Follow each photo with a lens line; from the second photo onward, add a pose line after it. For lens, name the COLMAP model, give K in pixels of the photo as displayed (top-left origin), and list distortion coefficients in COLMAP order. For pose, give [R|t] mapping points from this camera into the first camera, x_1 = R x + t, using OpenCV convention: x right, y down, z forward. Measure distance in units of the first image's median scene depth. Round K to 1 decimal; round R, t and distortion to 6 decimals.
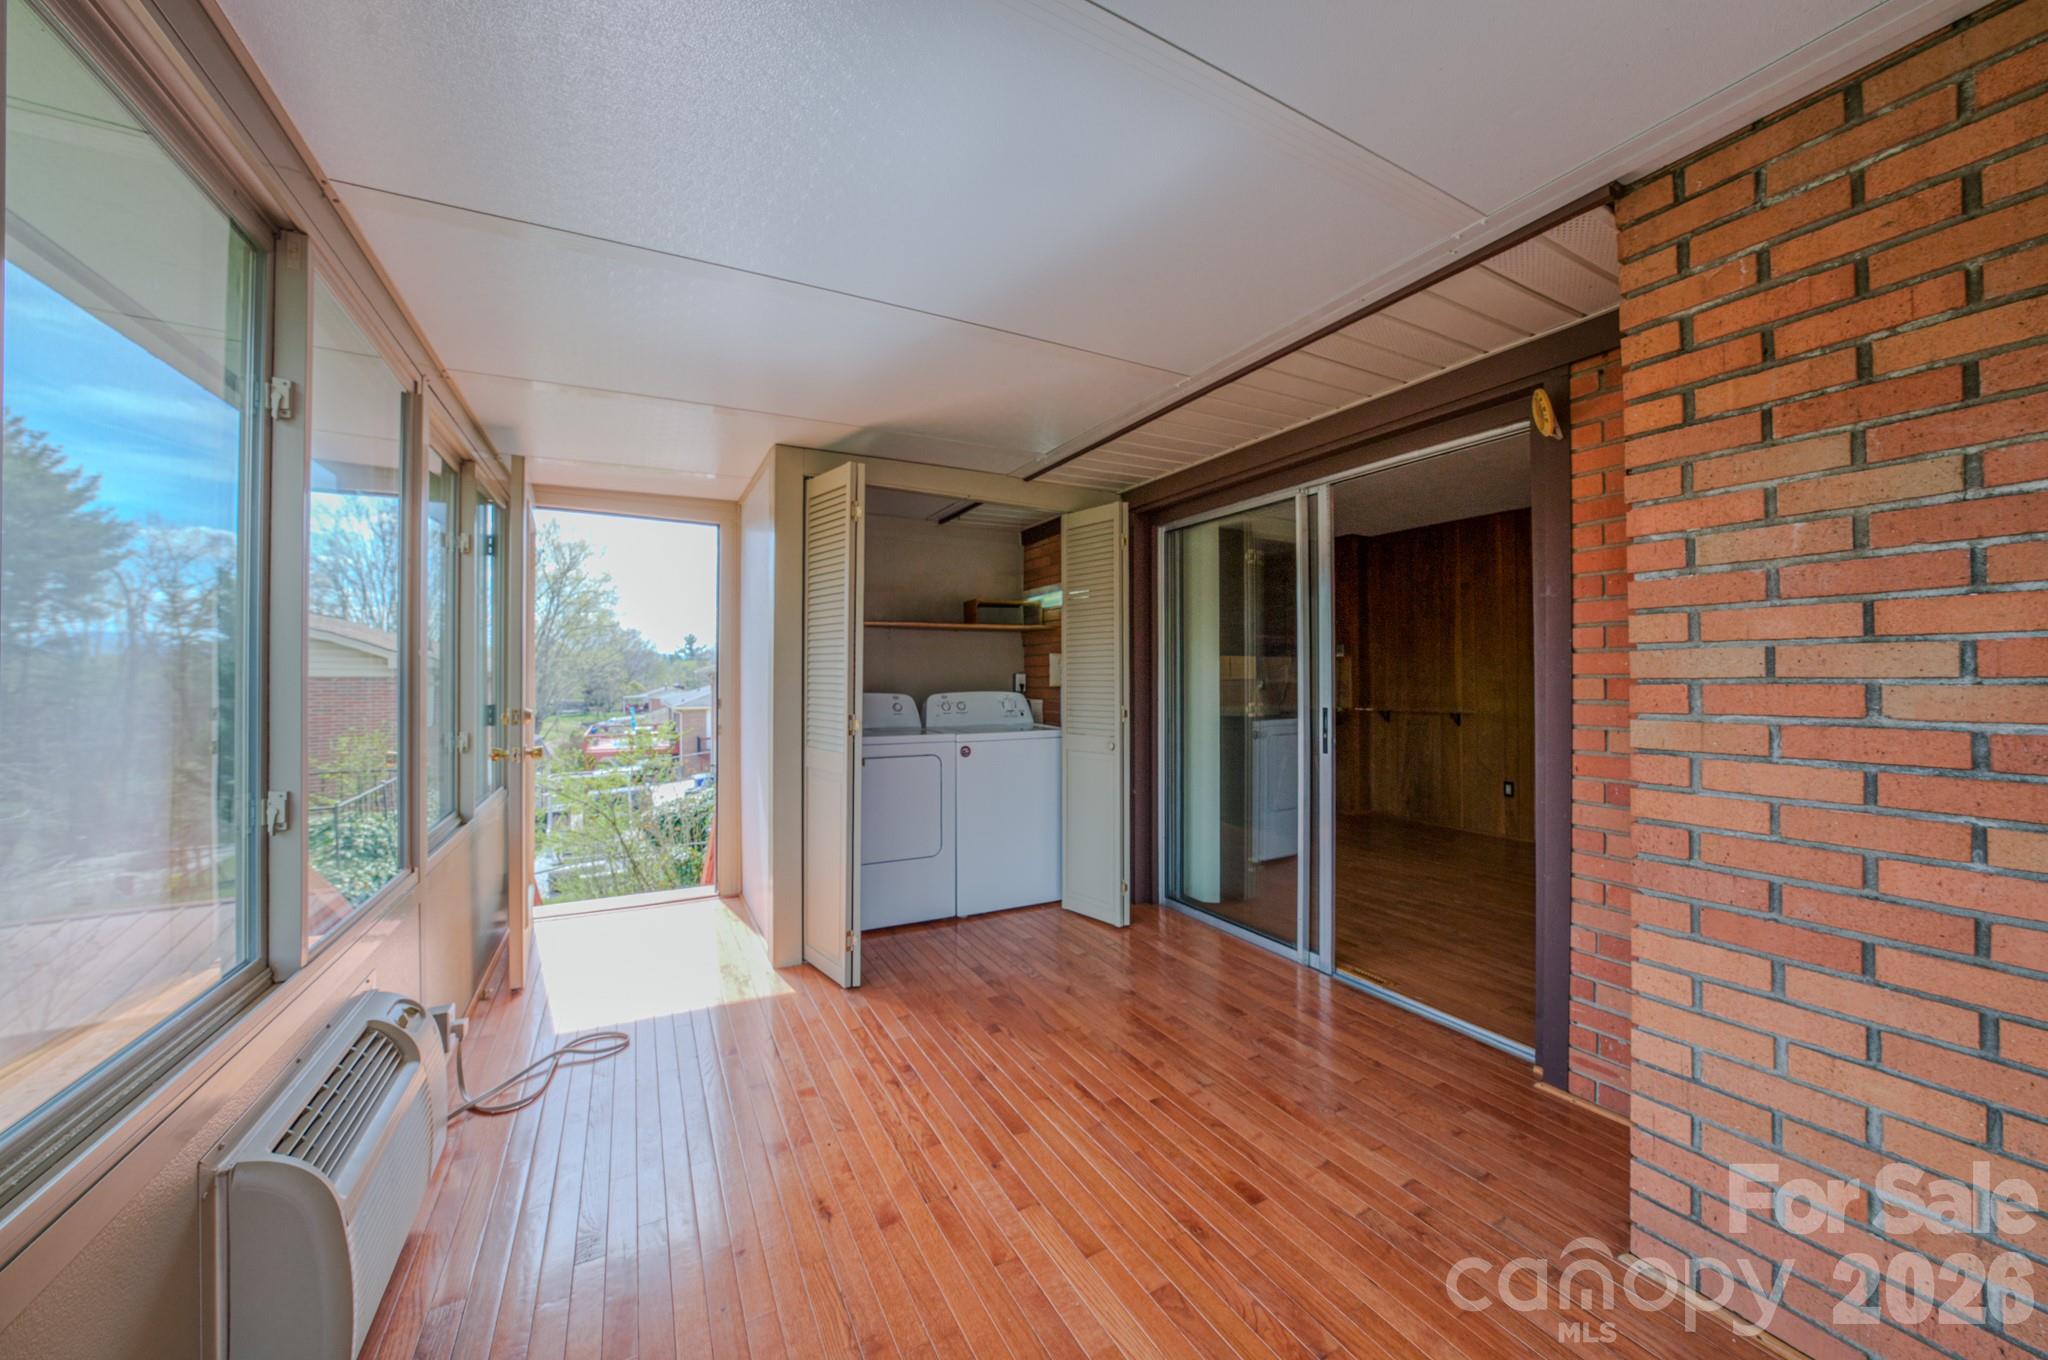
lens RADIAL K [[692.7, 0, 1021.3], [0, 692.7, 674.1], [0, 0, 1]] dist [-0.020142, 0.000126]
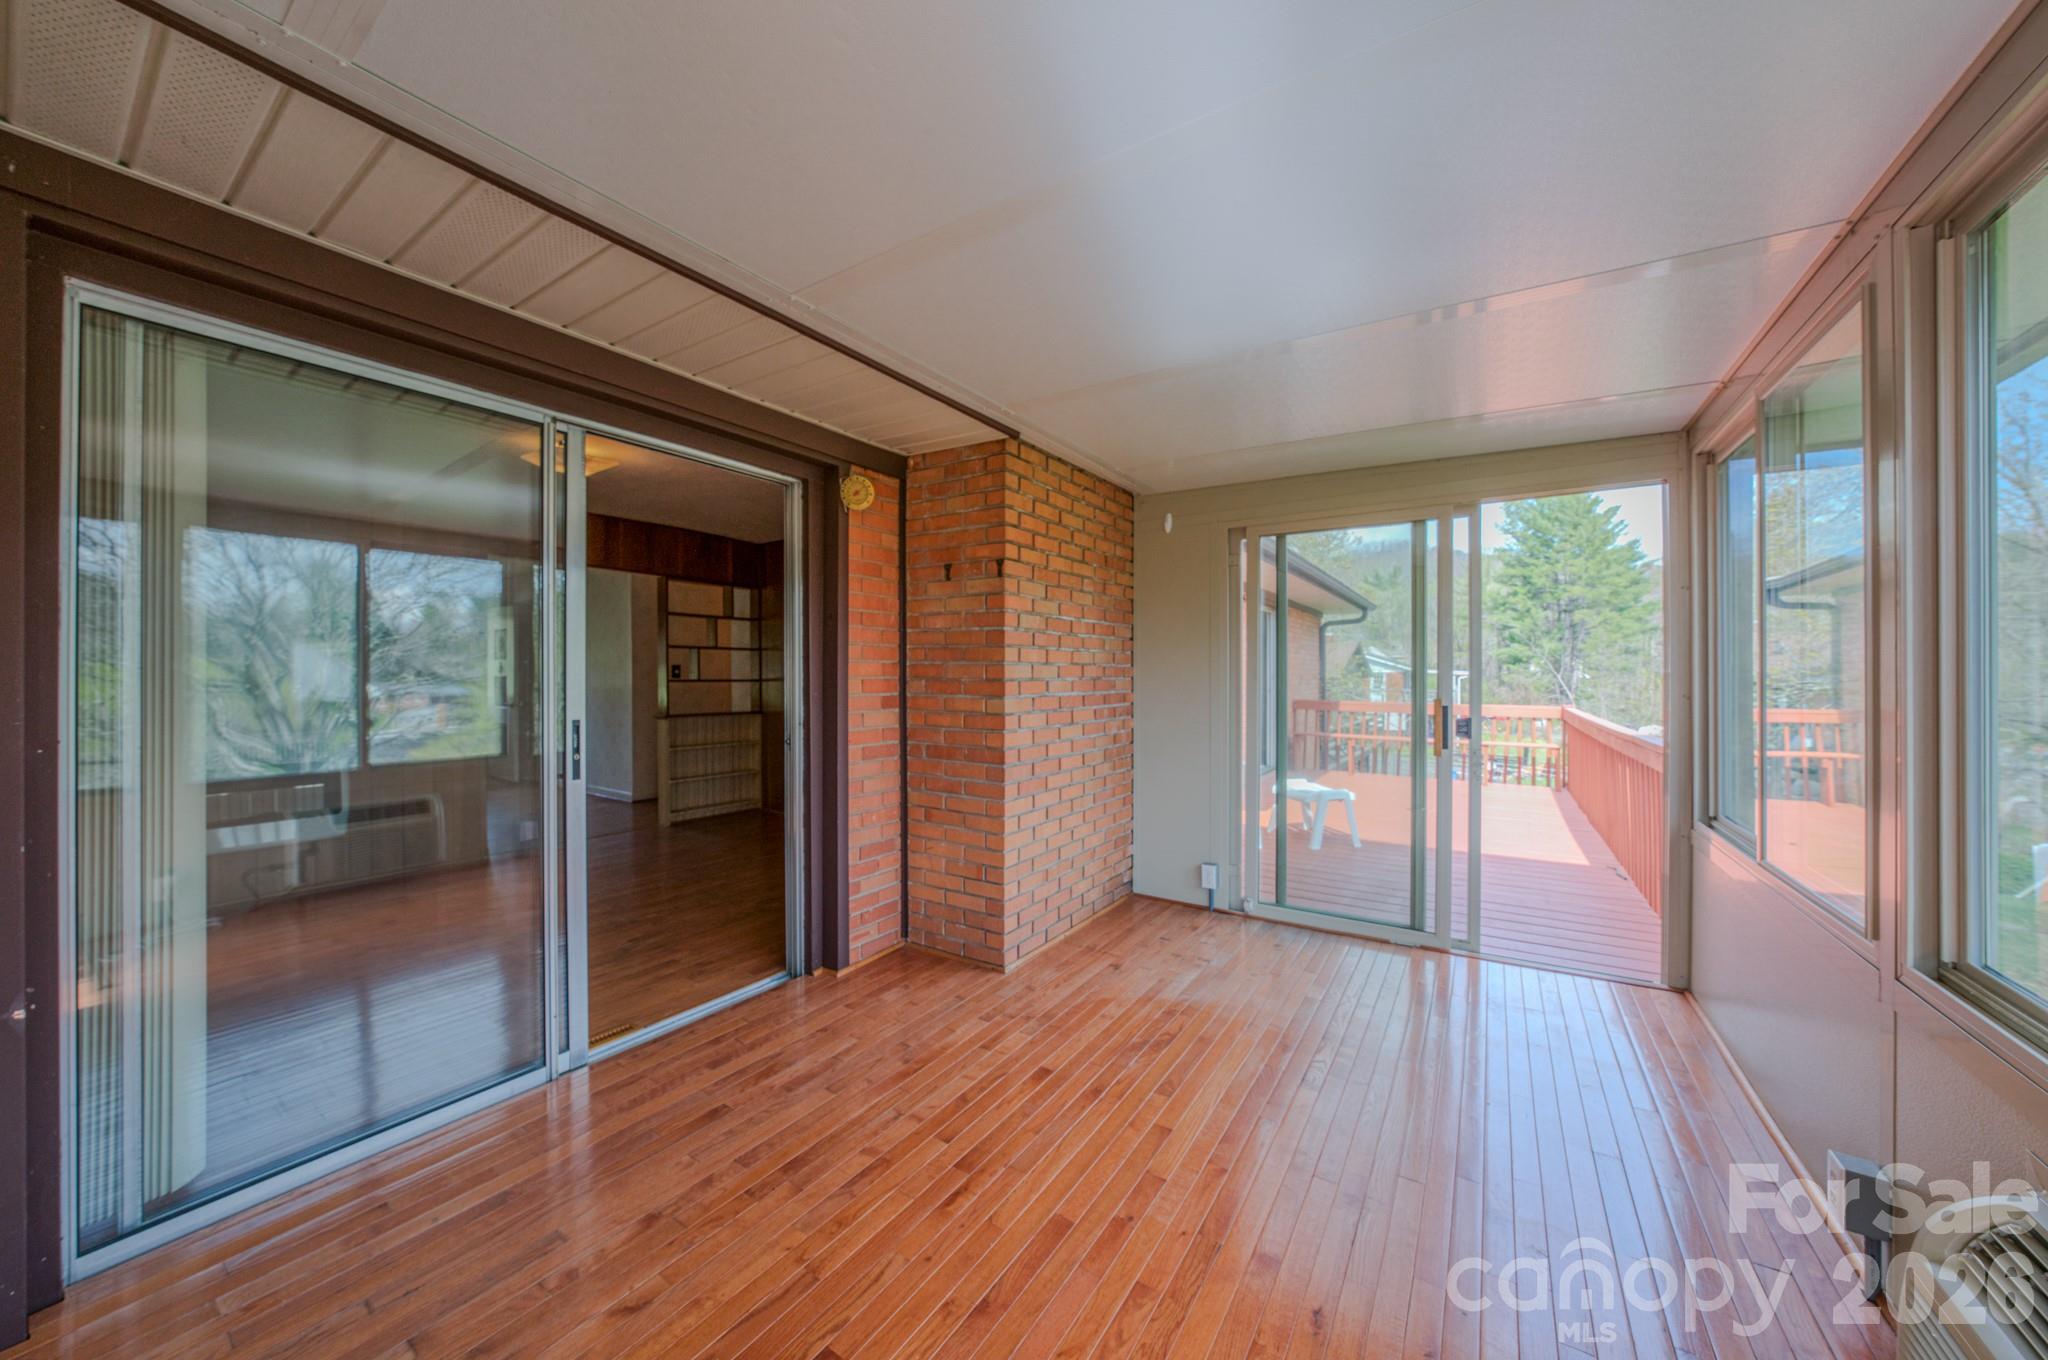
lens RADIAL K [[692.7, 0, 1028.9], [0, 692.7, 675.3], [0, 0, 1]] dist [-0.020142, 0.000126]
pose [[-0.449771, 0.004638, 0.893132, -0.788741], [-0.000597, 0.999985, -0.005493, 0.006321], [-0.893144, -0.003003, -0.449761, 1.531419]]
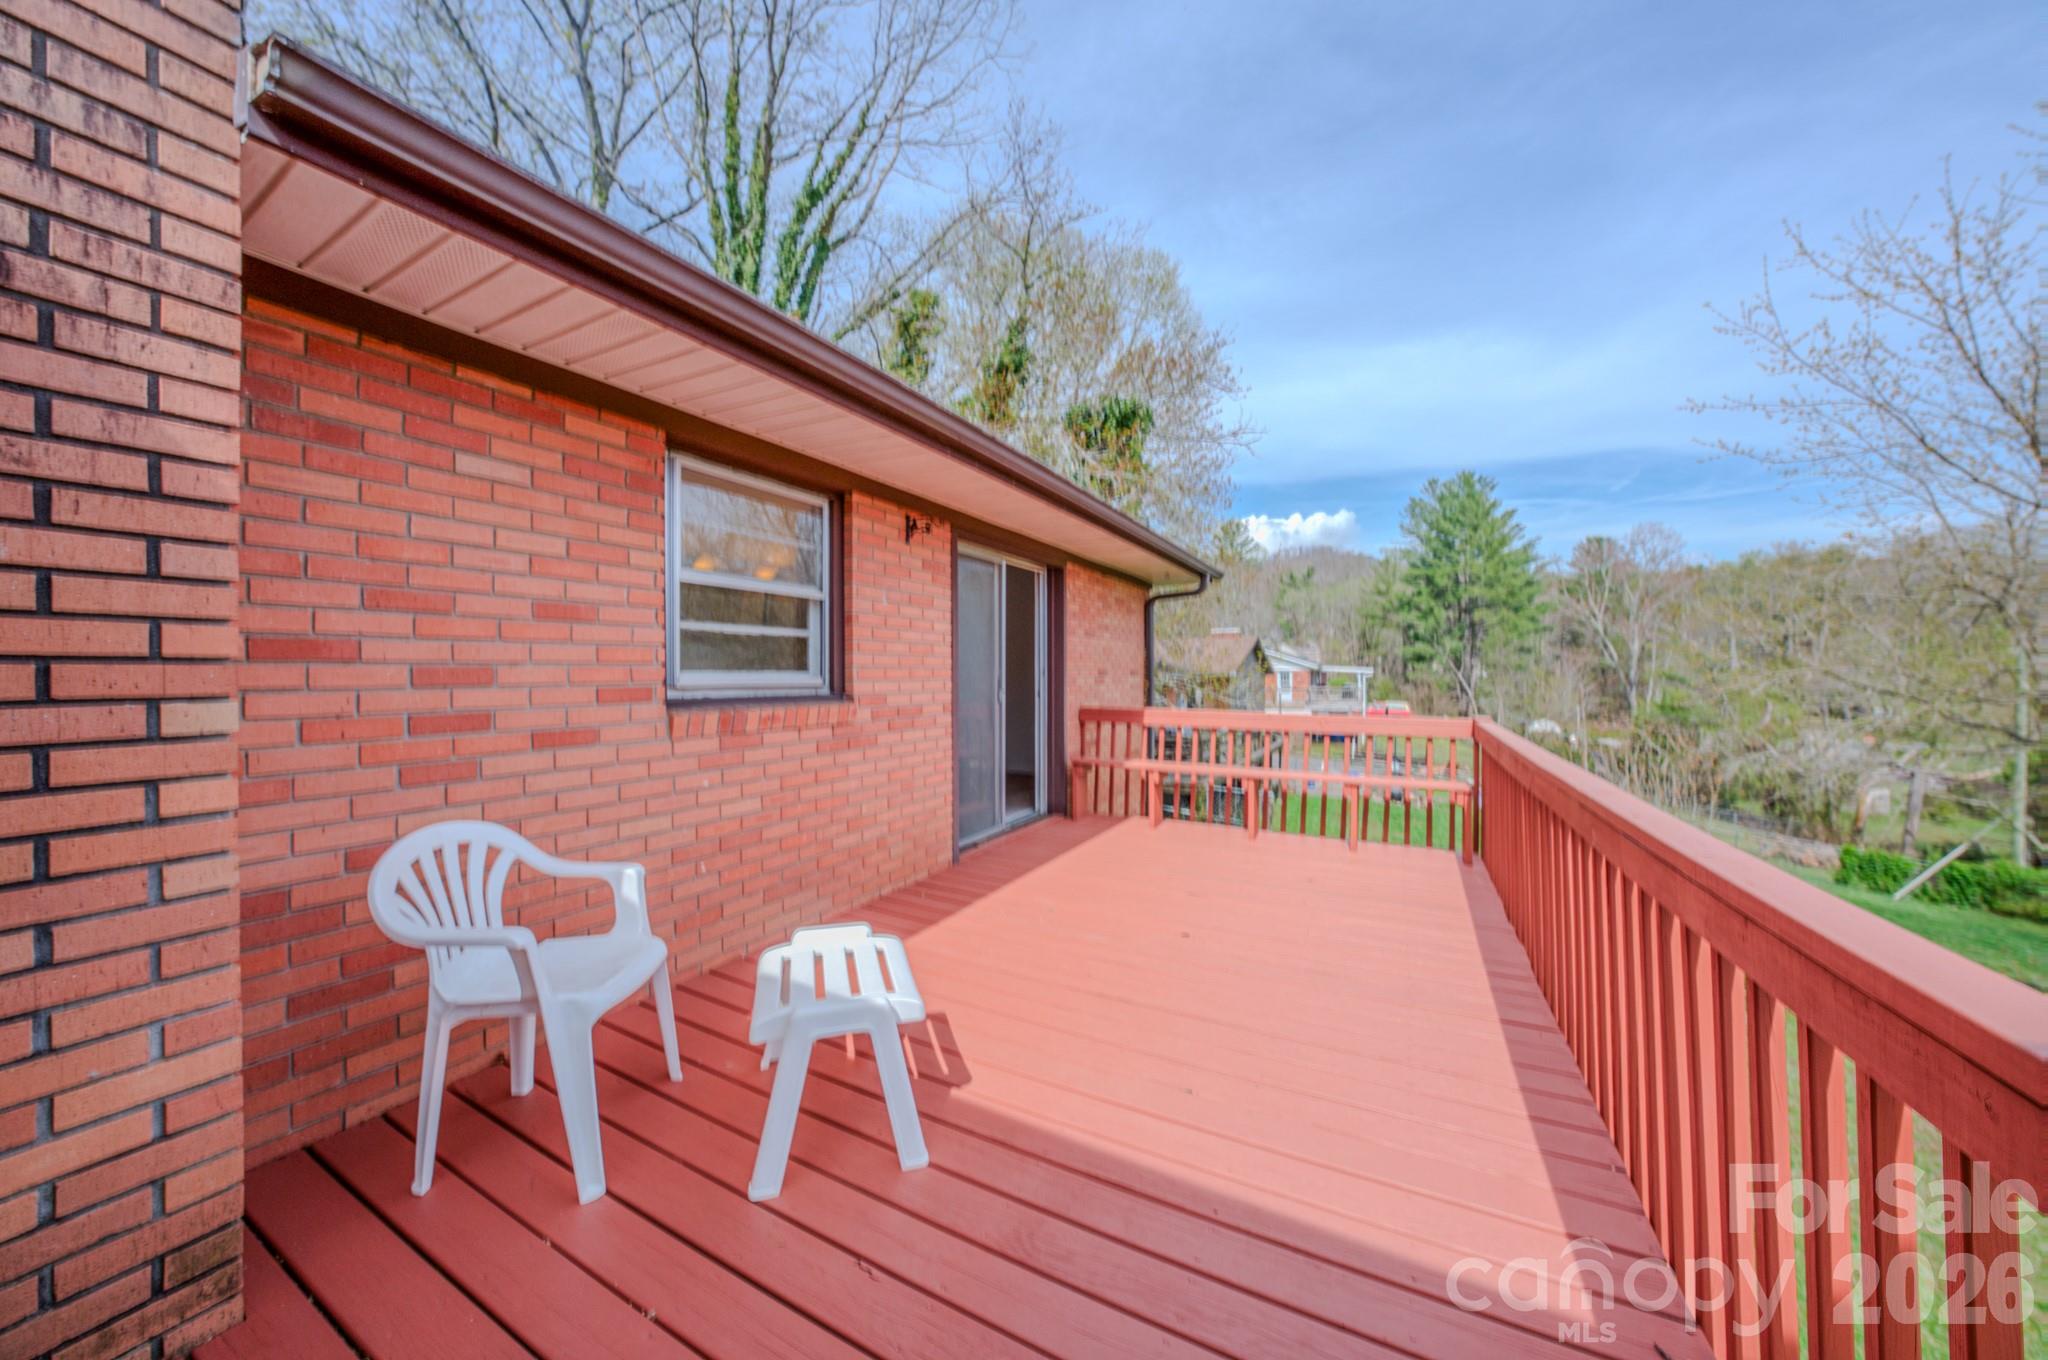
lens RADIAL K [[692.7, 0, 1017.5], [0, 692.7, 675.7], [0, 0, 1]] dist [-0.020142, 0.000126]
pose [[-0.526240, 0.000738, 0.850335, -0.507417], [-0.000911, 0.999999, -0.001432, 0.007304], [-0.850335, -0.001529, -0.526239, 0.961997]]
